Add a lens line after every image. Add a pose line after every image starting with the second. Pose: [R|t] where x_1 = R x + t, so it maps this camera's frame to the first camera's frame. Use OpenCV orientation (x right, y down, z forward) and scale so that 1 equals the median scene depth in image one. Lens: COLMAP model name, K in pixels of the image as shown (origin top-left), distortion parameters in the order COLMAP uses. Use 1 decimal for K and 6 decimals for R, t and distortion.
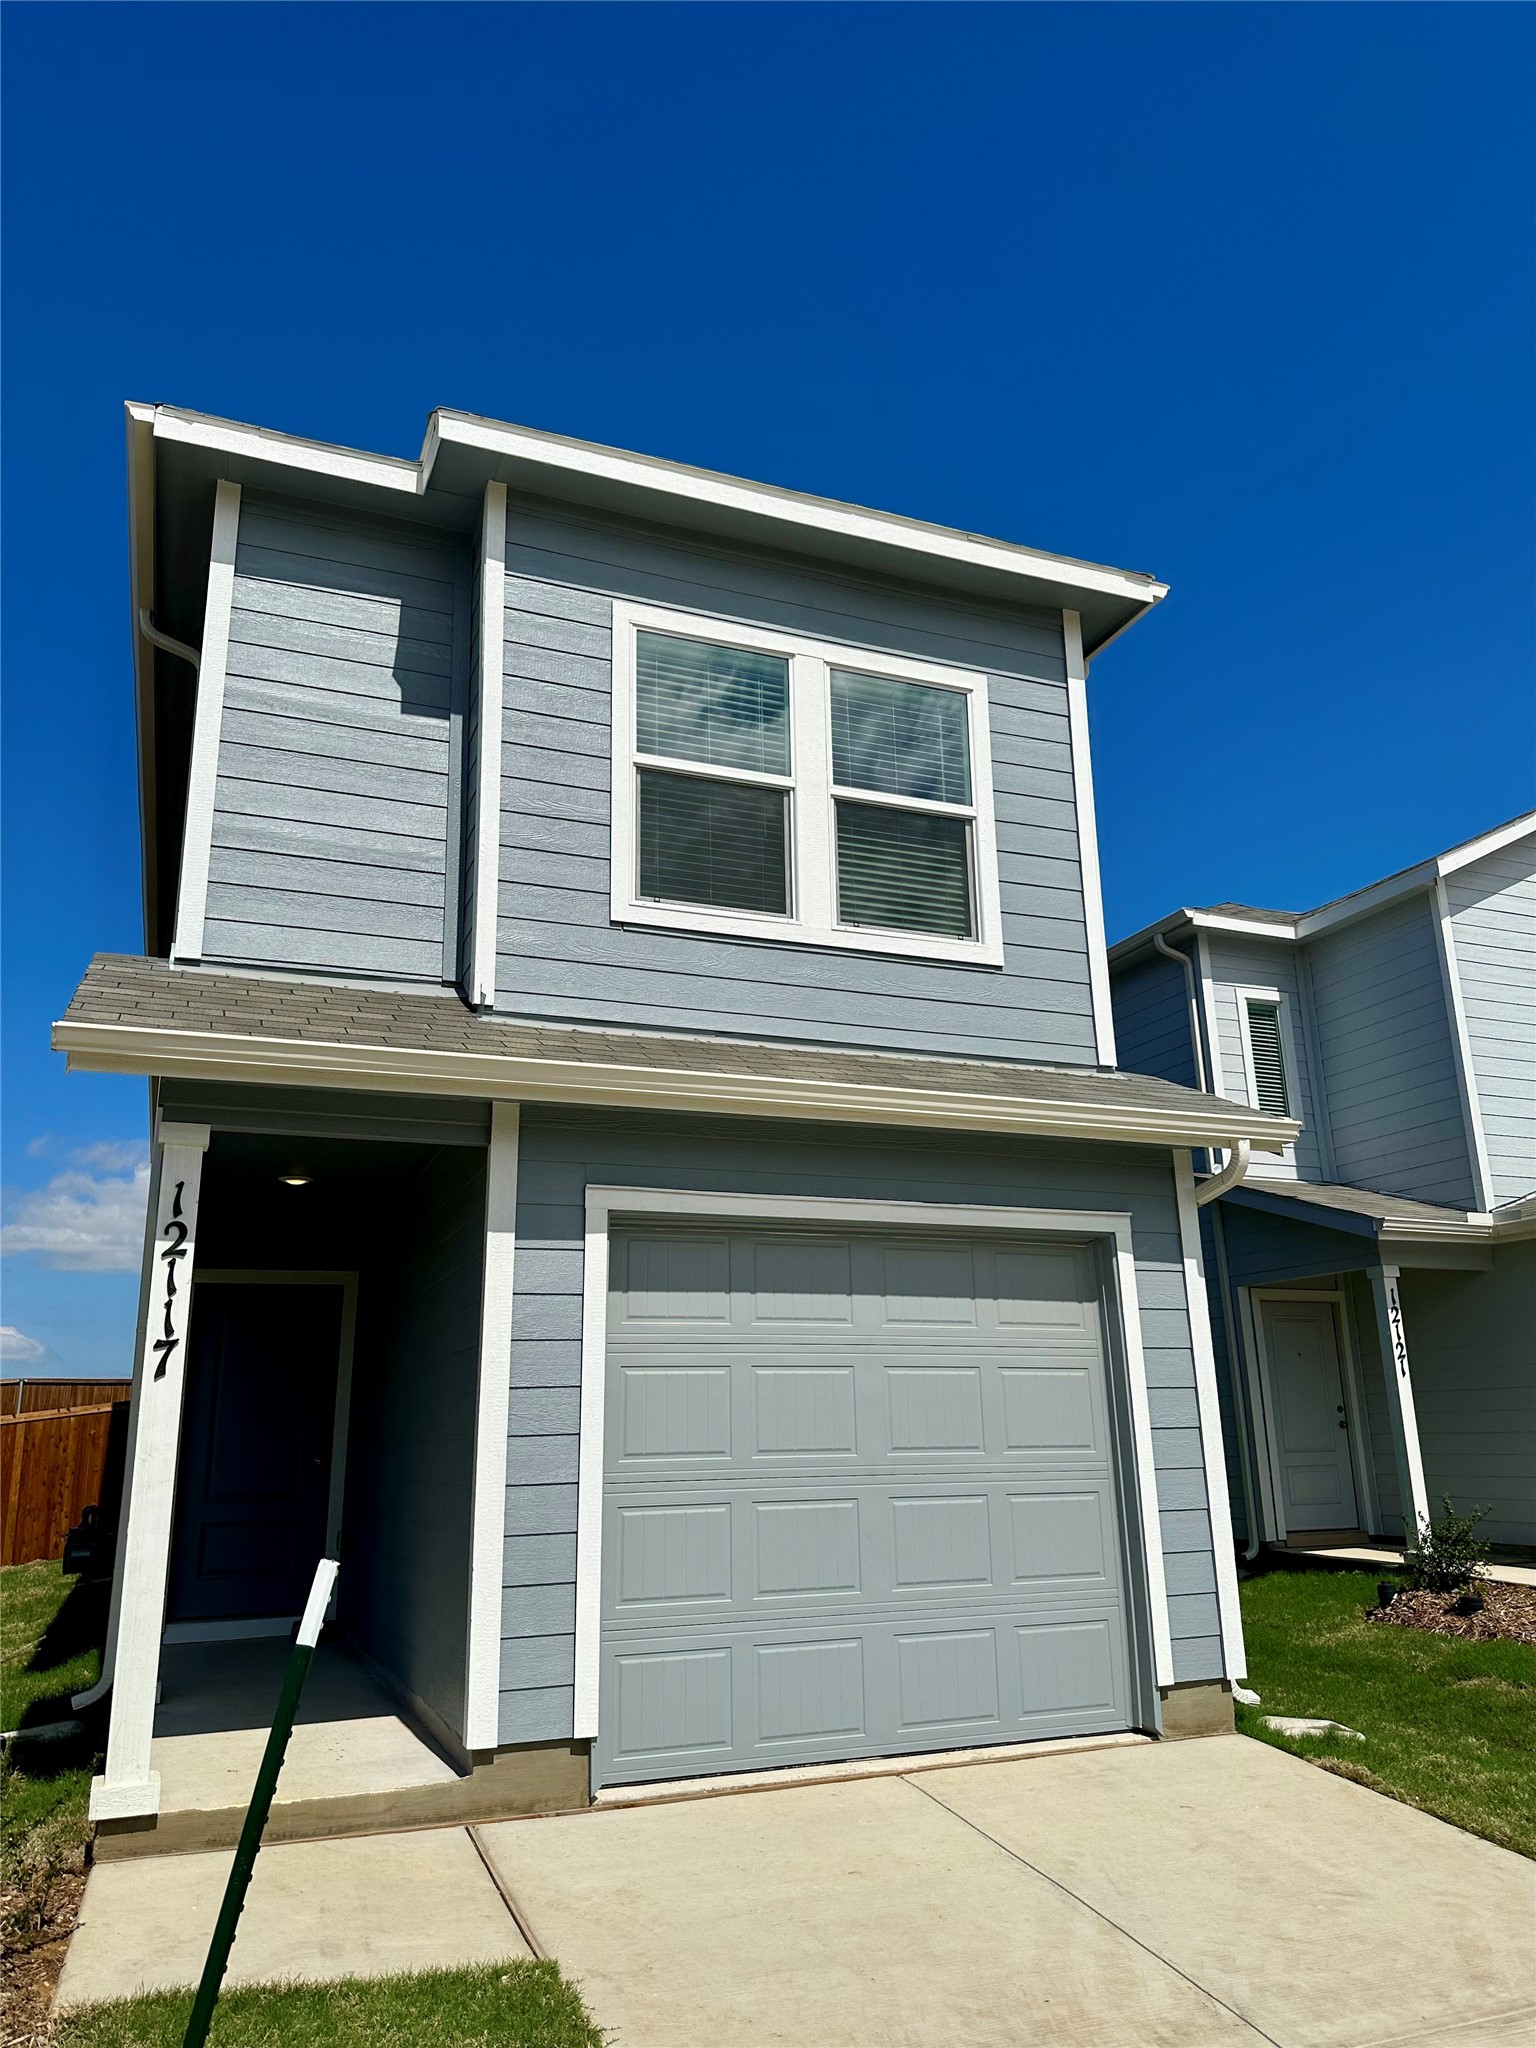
lens RADIAL K [[1413.8, 0, 768.0], [0, 1413.8, 1024.0], [0, 0, 1]] dist [0.161748, -0.287913]
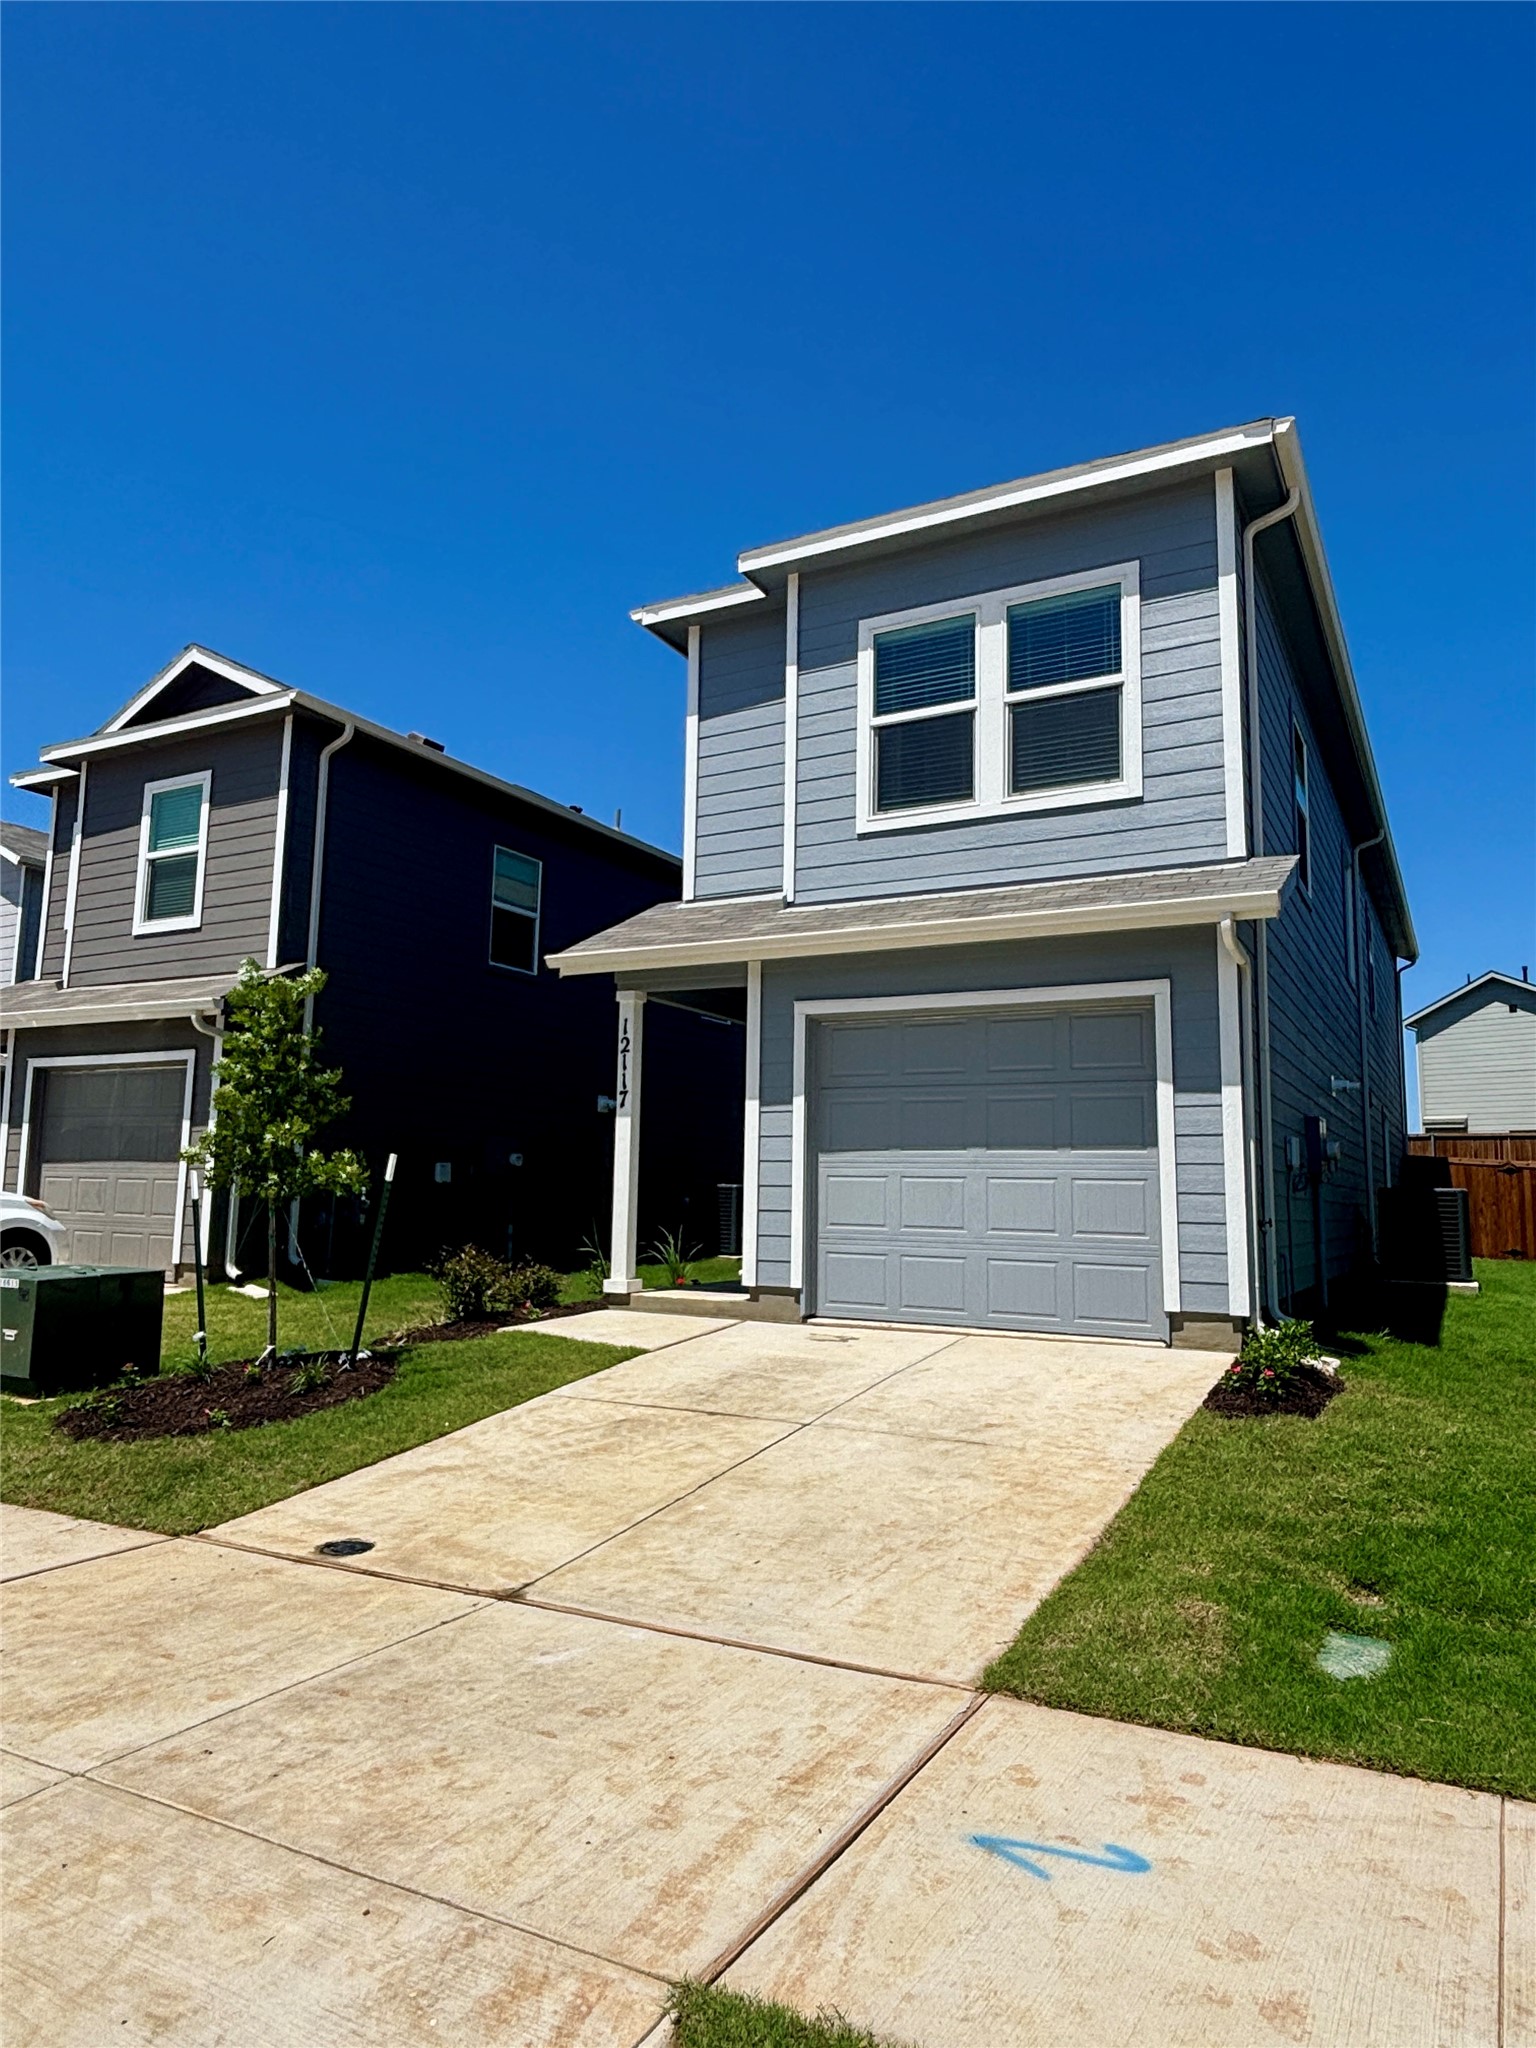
lens RADIAL K [[1283.6, 0, 772.9], [0, 1283.6, 1007.0], [0, 0, 1]] dist [0.064663, -0.081465]
pose [[0.638225, -0.082494, -0.765417, 0.899483], [0.182563, 0.982100, 0.046378, 0.034326], [0.747890, -0.169337, 0.641861, -0.039218]]
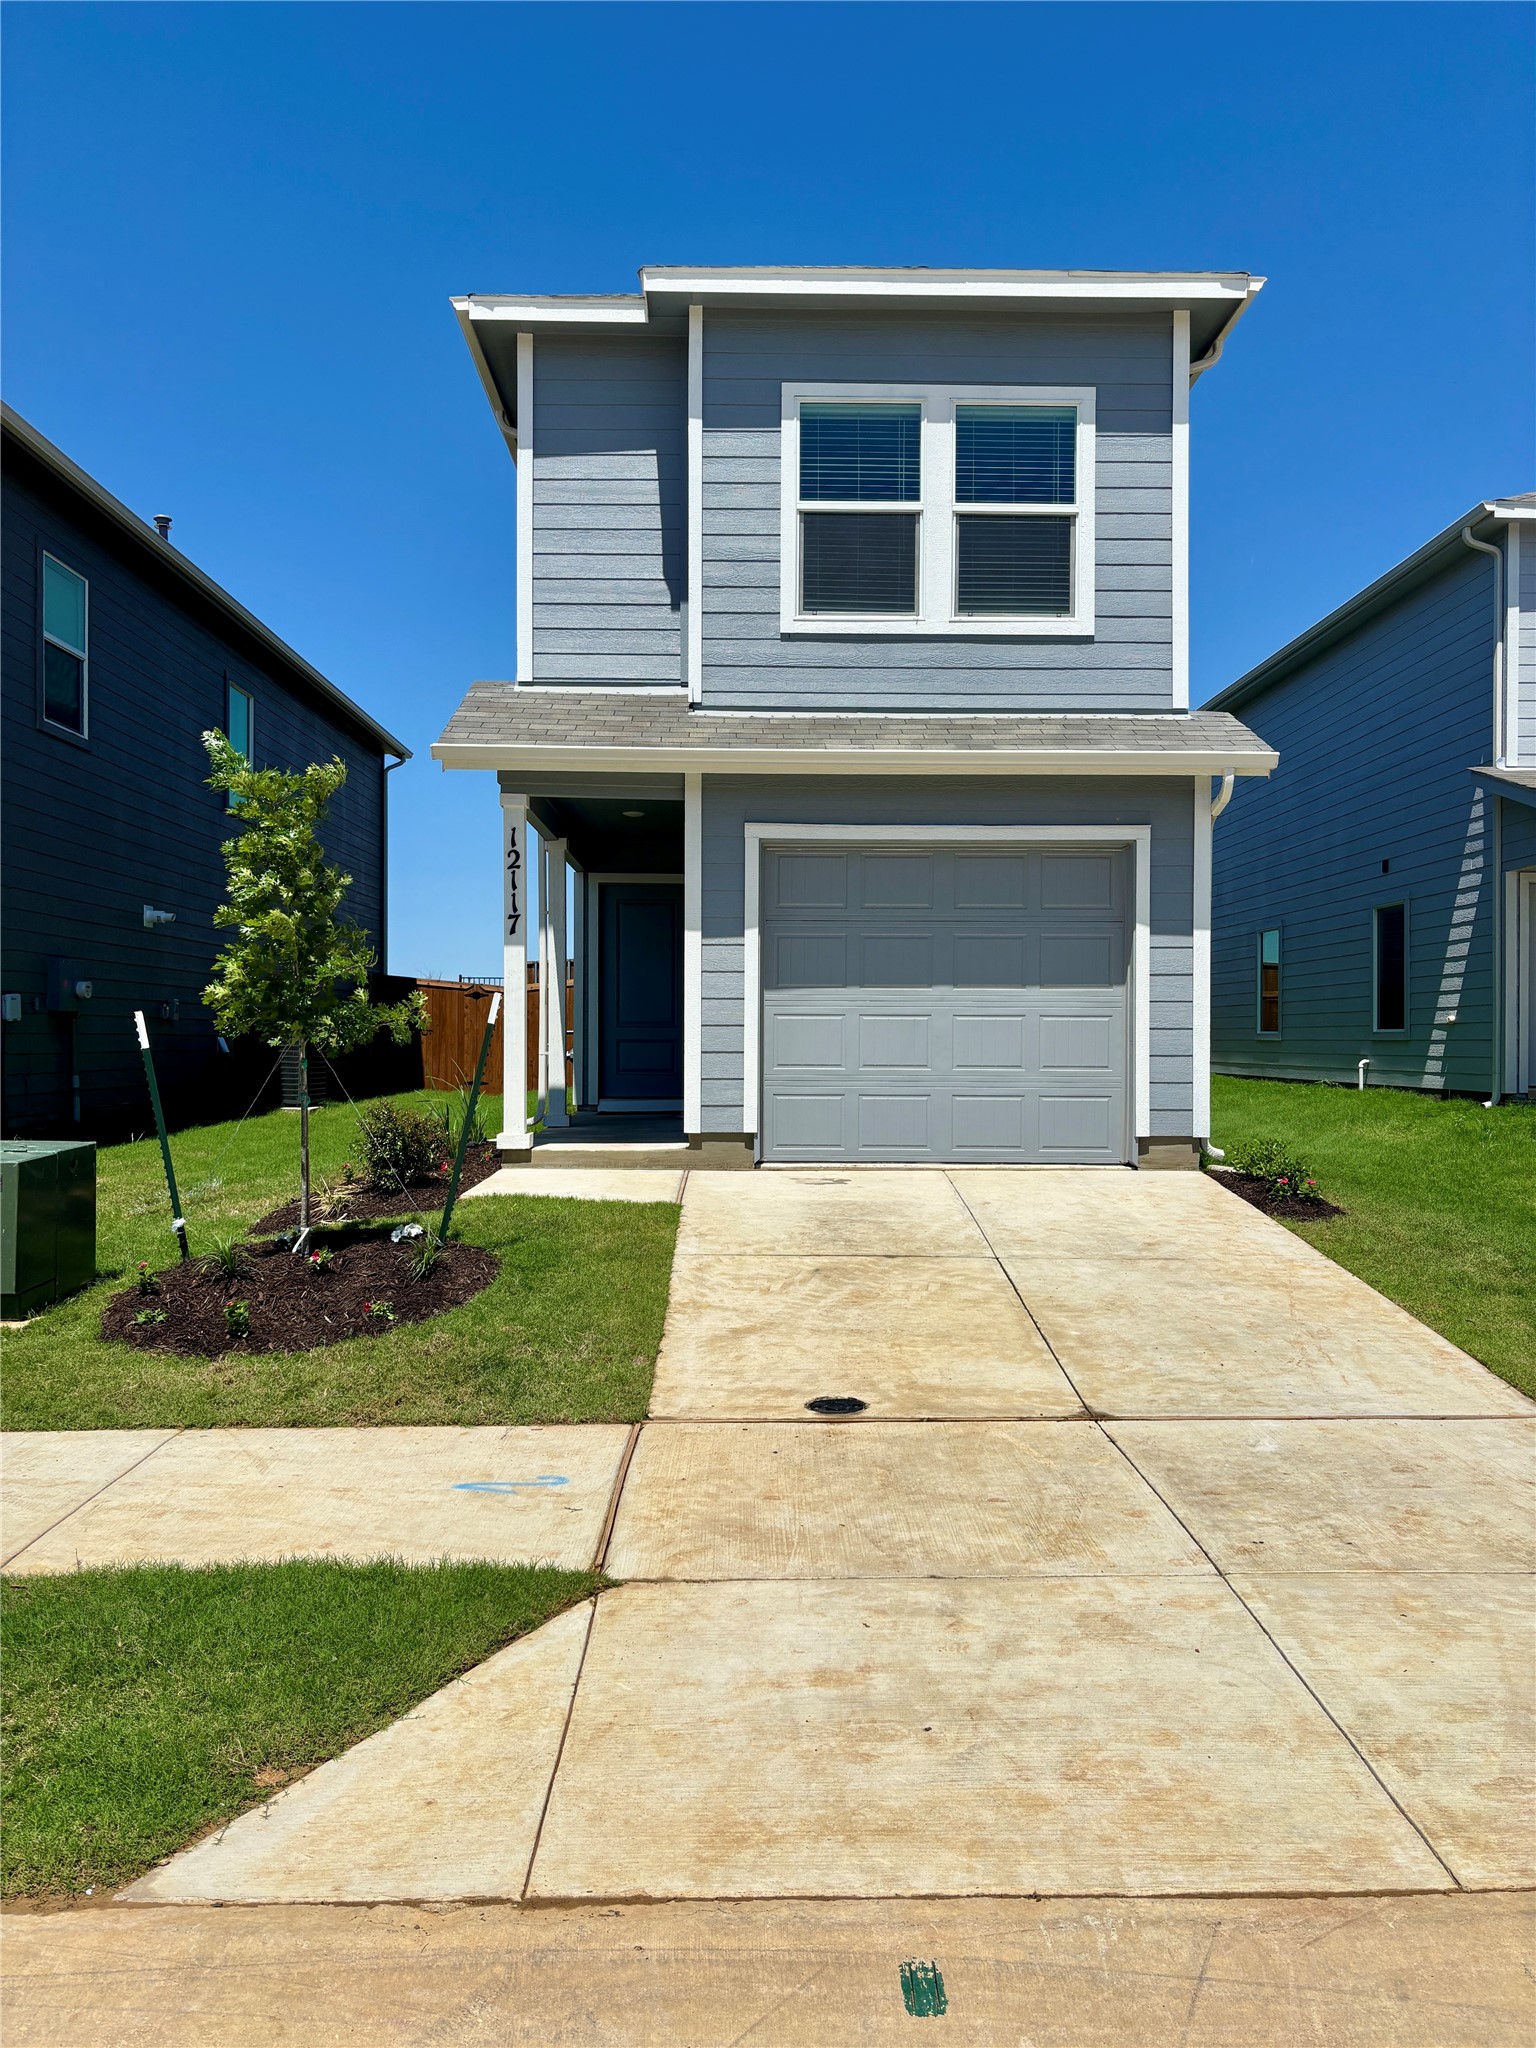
lens RADIAL K [[1550.7, 0, 768.0], [0, 1550.7, 1024.0], [0, 0, 1]] dist [0.005120, 0.000176]
pose [[0.932755, 0.022100, -0.359832, 0.437202], [0.076794, 0.963031, 0.258212, -0.094763], [0.352236, -0.268482, 0.896575, -0.503062]]
